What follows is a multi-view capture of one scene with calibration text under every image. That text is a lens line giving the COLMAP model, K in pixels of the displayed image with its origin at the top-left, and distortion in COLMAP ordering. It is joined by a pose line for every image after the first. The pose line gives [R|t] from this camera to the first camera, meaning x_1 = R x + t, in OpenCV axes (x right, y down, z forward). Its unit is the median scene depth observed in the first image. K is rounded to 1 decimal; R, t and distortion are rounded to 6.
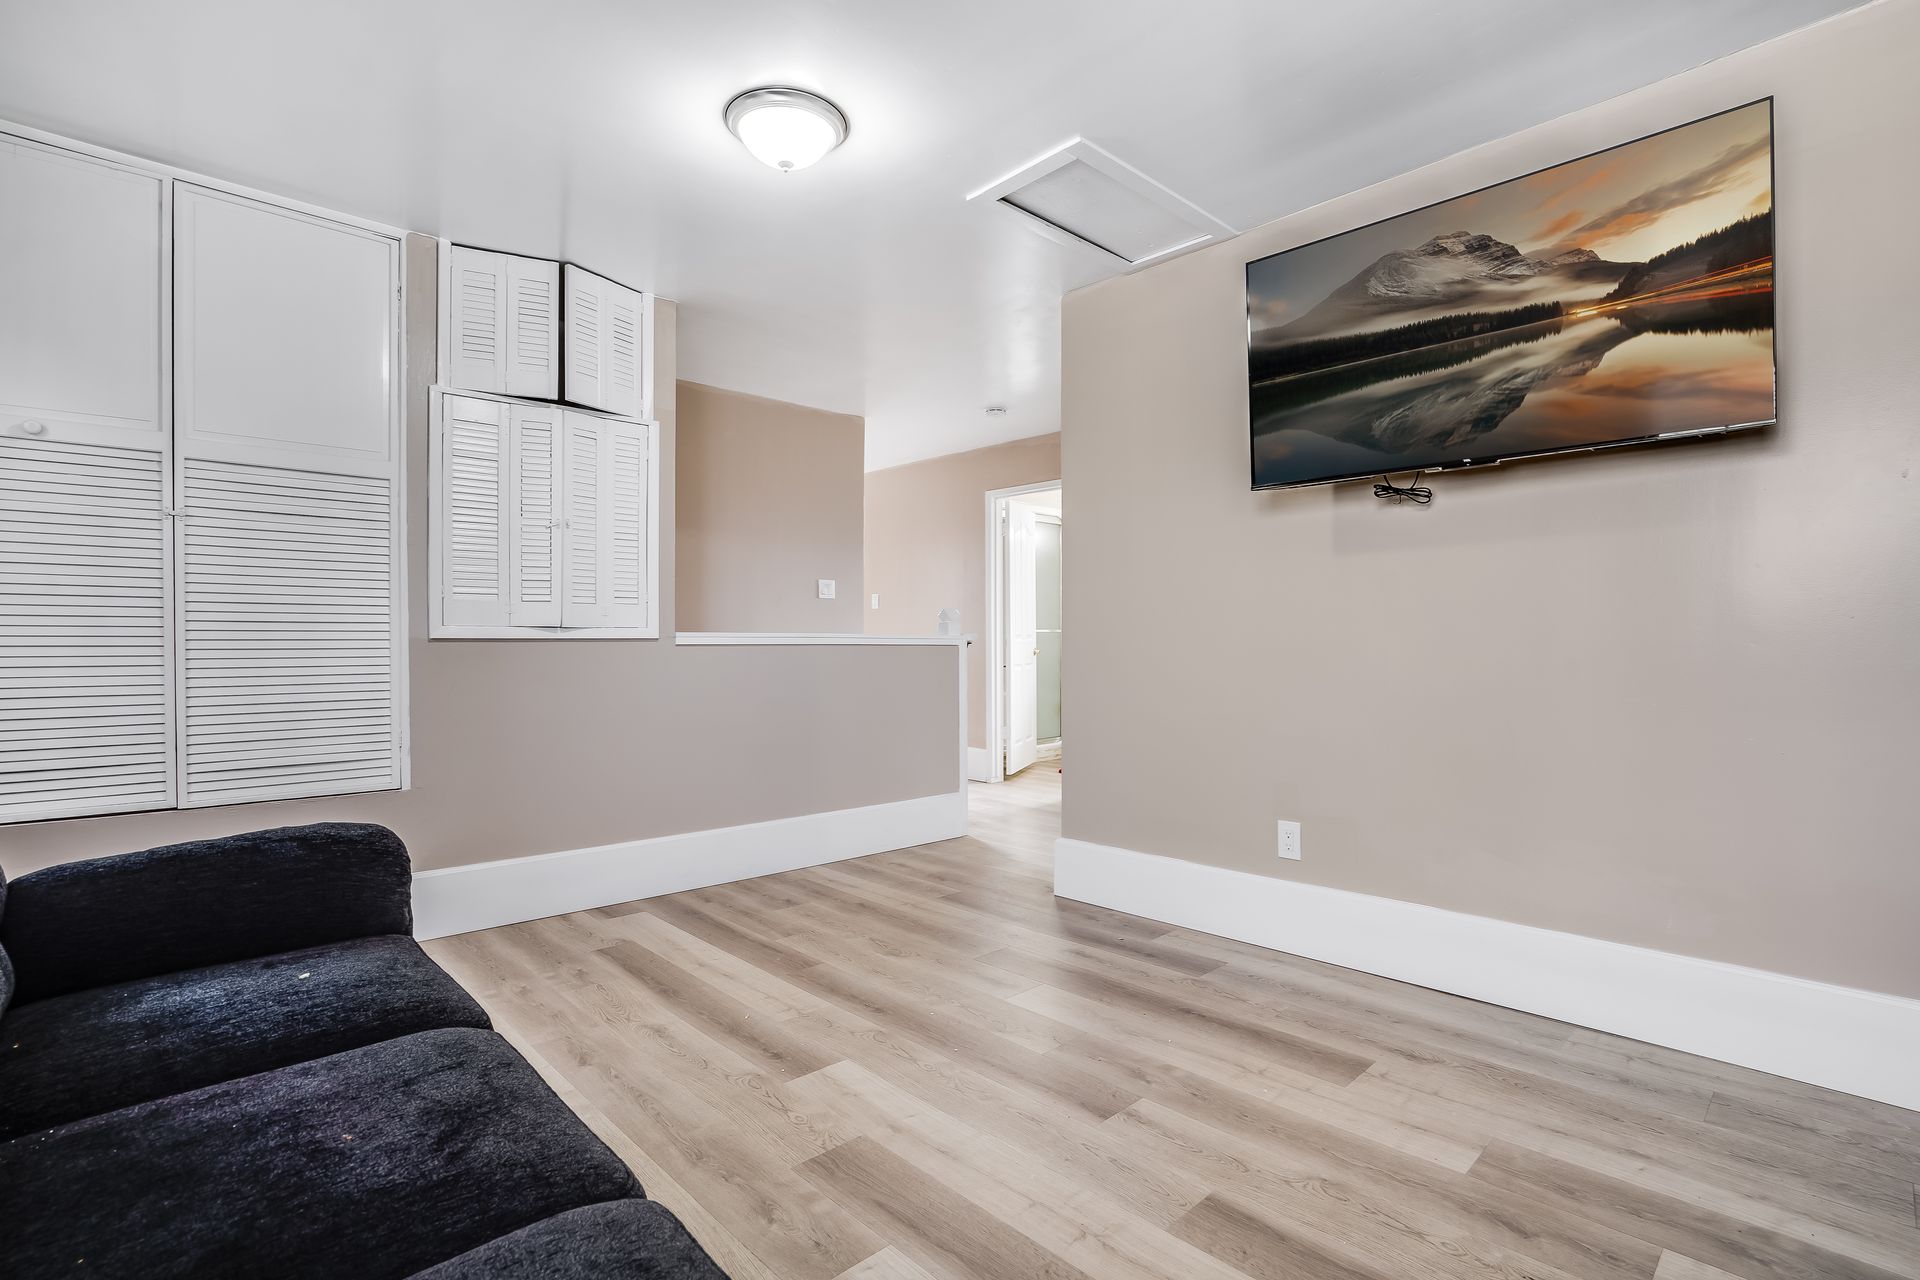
lens RADIAL K [[905.6, 0, 953.9], [0, 905.6, 644.9], [0, 0, 1]] dist [-0.035413, 0.004017]
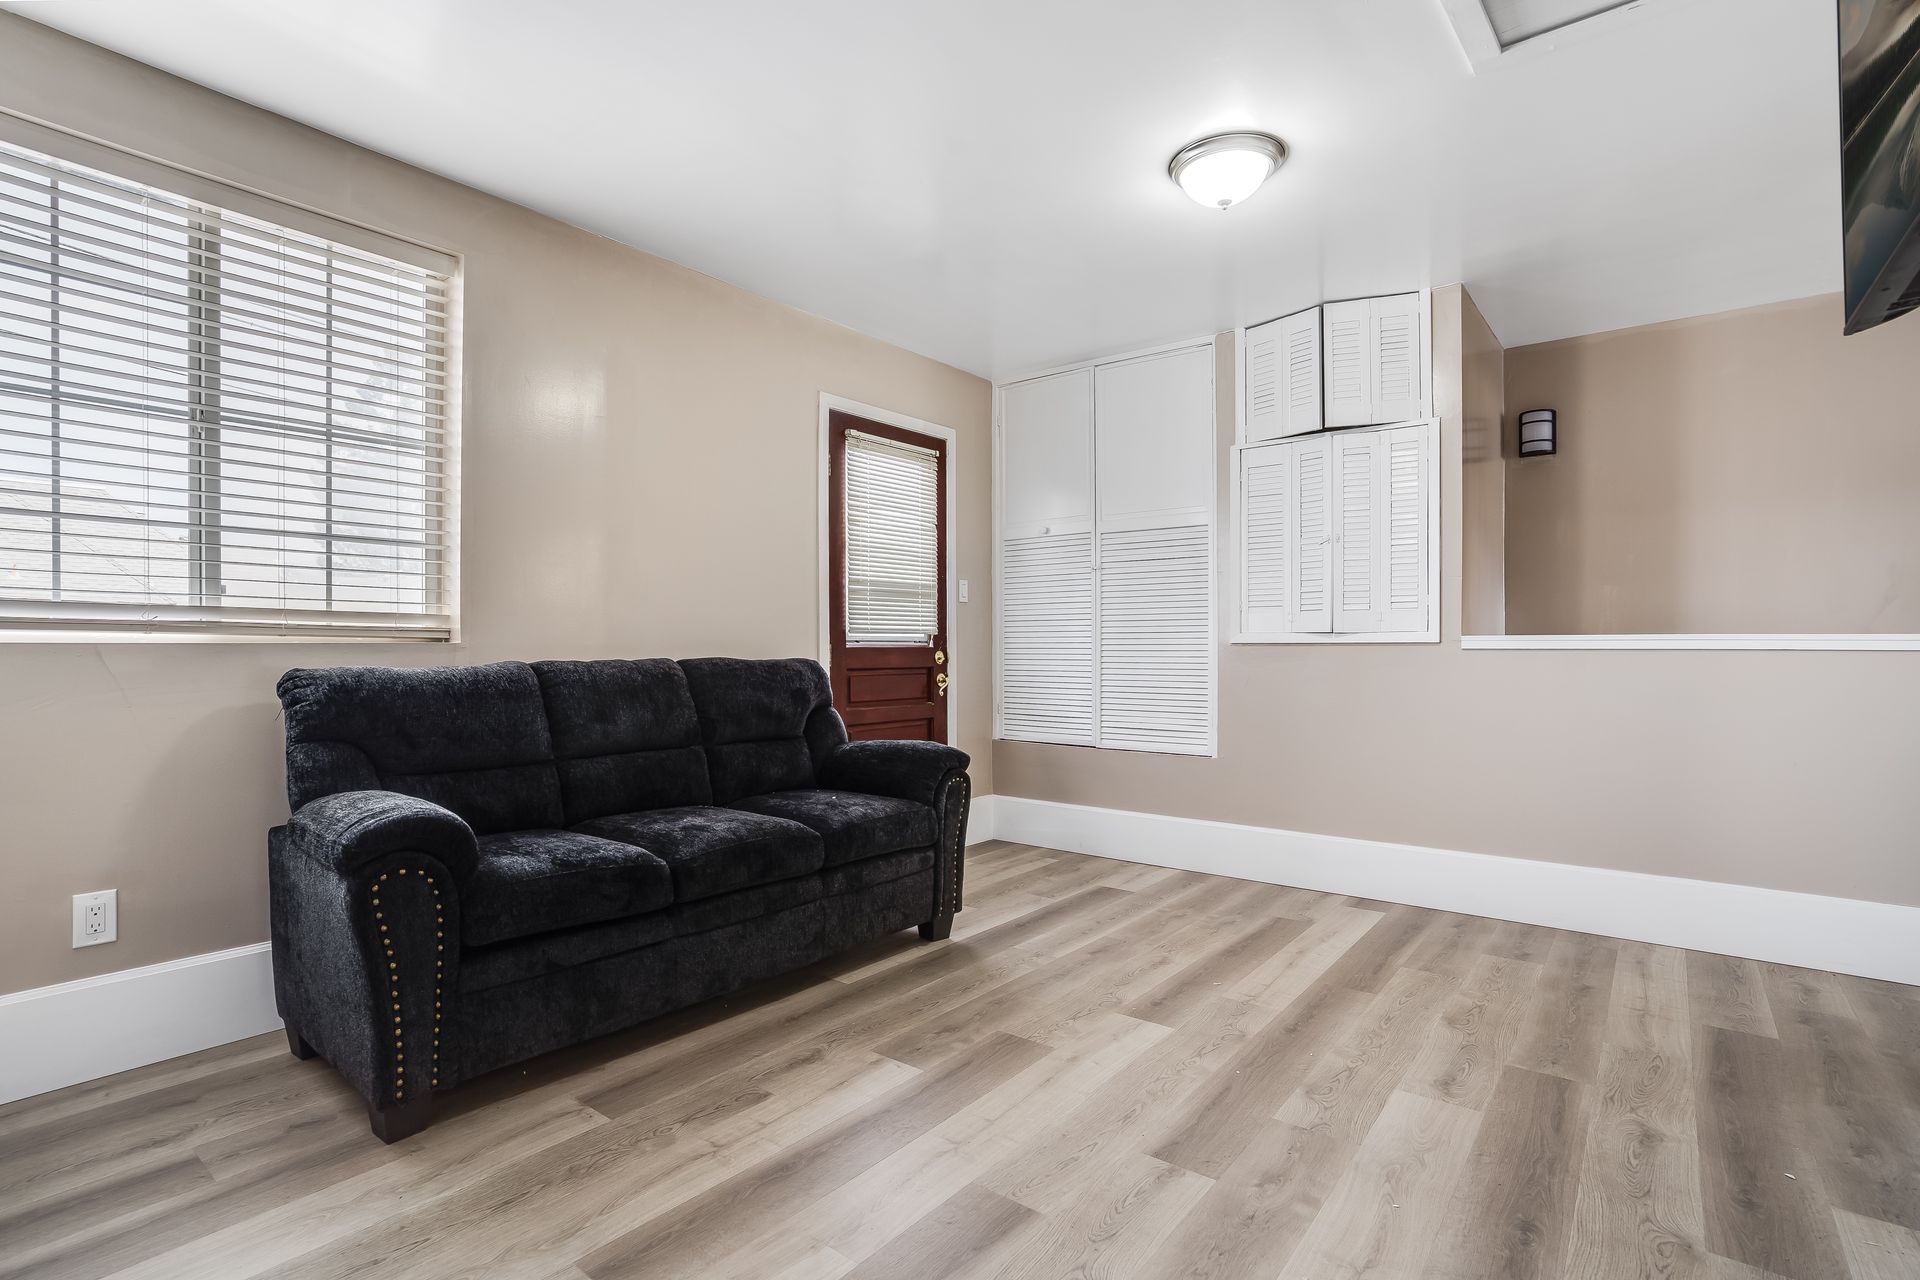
lens RADIAL K [[936.4, 0, 951.6], [0, 936.4, 649.2], [0, 0, 1]] dist [-0.034427, 0.005566]
pose [[0.144835, 0.004367, -0.989446, 0.706692], [-0.003528, 0.999986, 0.003897, -0.002377], [0.989450, 0.002926, 0.144848, 0.419253]]
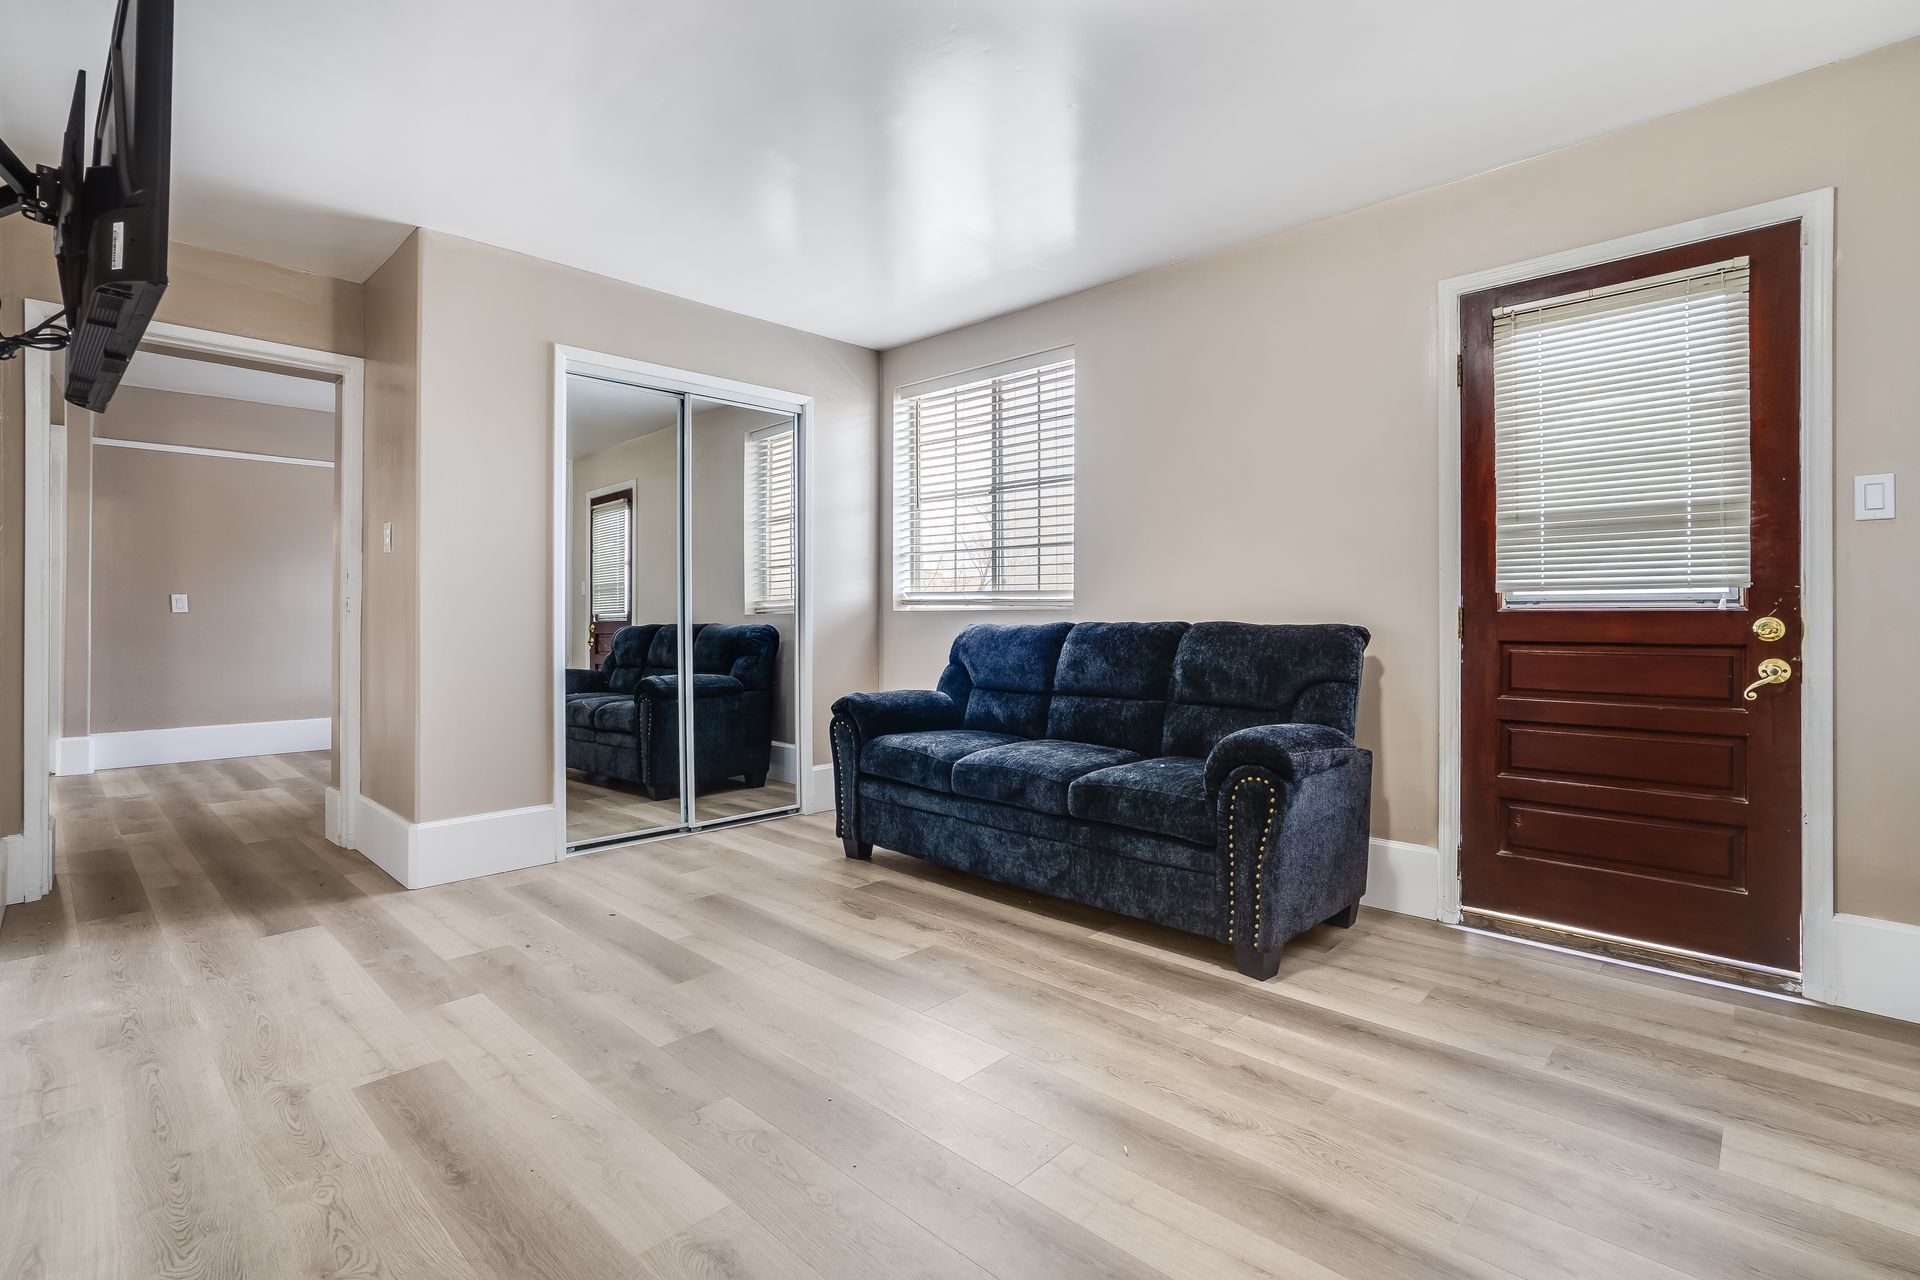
lens RADIAL K [[905.6, 0, 944.7], [0, 905.6, 609.3], [0, 0, 1]] dist [-0.035413, 0.004017]
pose [[-0.999401, 0.000761, -0.034588, -0.056513], [0.000923, 0.999989, -0.004647, 0.002468], [0.034584, -0.004676, -0.999391, 1.385739]]
